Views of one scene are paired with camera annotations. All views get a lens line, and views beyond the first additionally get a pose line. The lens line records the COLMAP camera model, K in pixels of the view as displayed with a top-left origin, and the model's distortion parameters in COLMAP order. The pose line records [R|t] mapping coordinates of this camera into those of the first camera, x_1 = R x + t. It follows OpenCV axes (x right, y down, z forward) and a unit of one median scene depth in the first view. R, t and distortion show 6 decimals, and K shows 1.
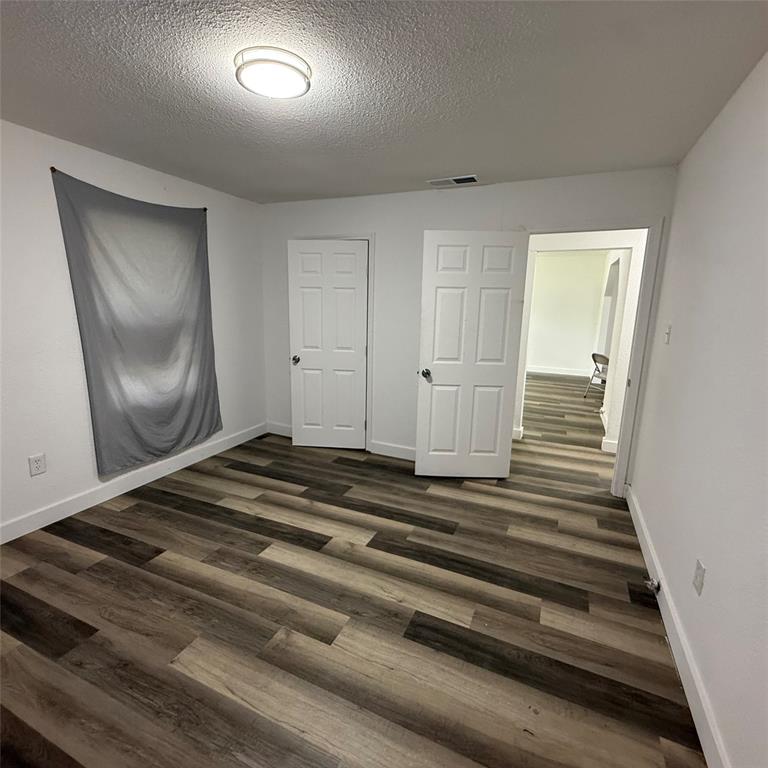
lens RADIAL K [[405.4, 0, 380.3], [0, 405.4, 384.4], [0, 0, 1]] dist [-0.002371, -0.000613]
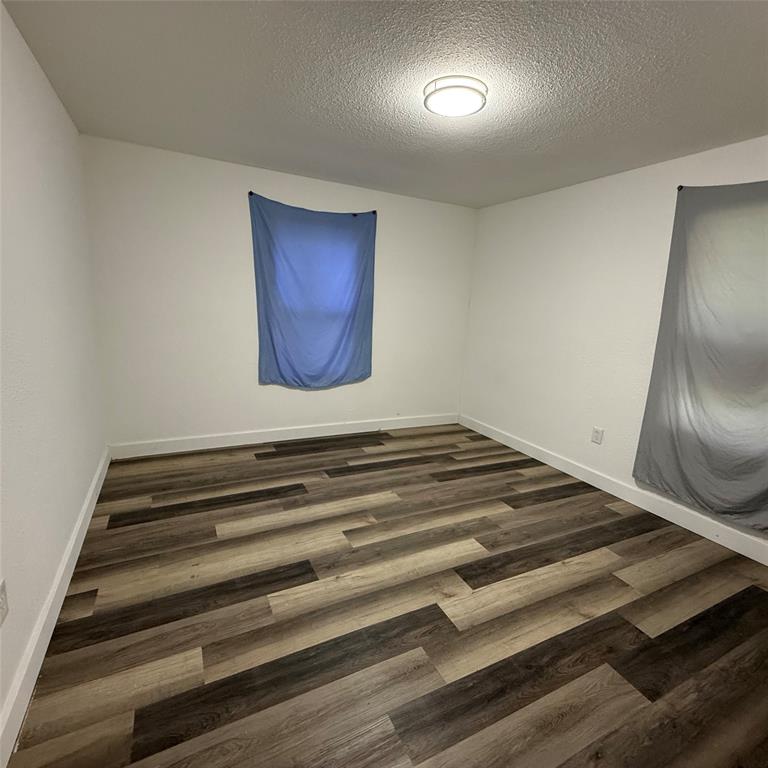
lens RADIAL K [[405.4, 0, 380.3], [0, 405.4, 384.4], [0, 0, 1]] dist [-0.002371, -0.000613]
pose [[-0.629039, 0.104883, -0.770266, 0.616324], [-0.213661, 0.929369, 0.301034, -0.212297], [0.747435, 0.353938, -0.562200, 1.277888]]
